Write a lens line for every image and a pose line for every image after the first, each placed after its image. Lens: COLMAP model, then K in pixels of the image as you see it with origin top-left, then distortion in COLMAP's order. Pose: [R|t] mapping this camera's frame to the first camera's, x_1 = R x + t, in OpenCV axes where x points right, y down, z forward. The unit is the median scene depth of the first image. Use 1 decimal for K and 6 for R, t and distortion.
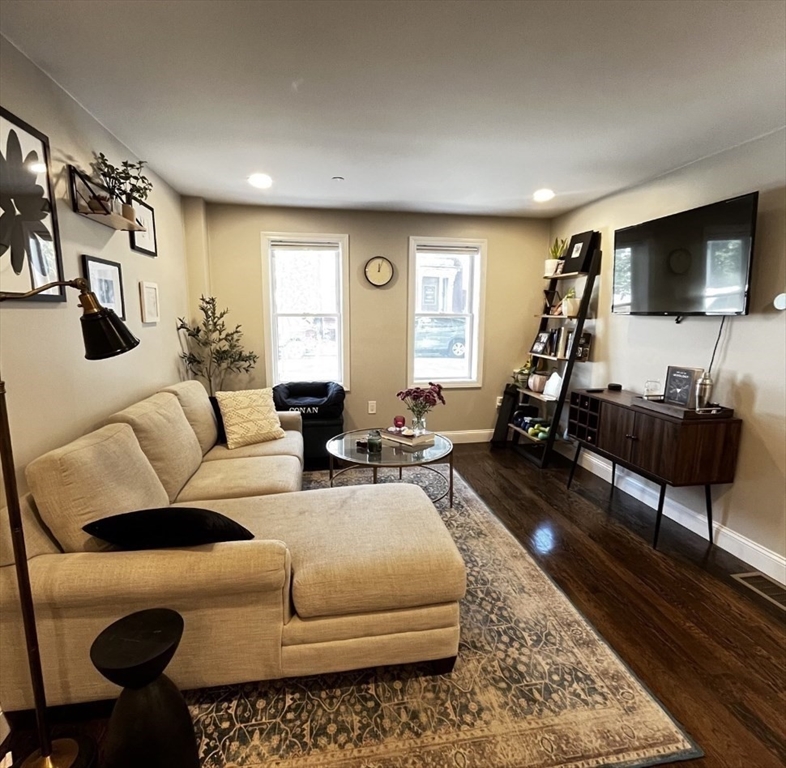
lens RADIAL K [[433.9, 0, 393.0], [0, 433.9, 384.0], [0, 0, 1]] dist [0.000739, -0.000154]
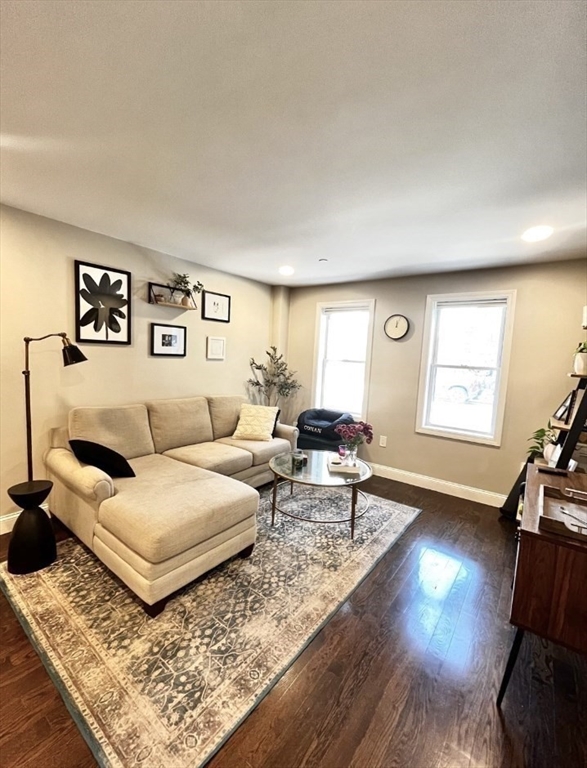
lens RADIAL K [[331.0, 0, 293.5], [0, 331.0, 384.0], [0, 0, 1]] dist [0.000697, -0.000474]
pose [[0.679509, 0.090569, -0.728055, 1.047629], [-0.163709, 0.986048, -0.030131, -0.080333], [0.715169, 0.139664, 0.684856, 0.487887]]
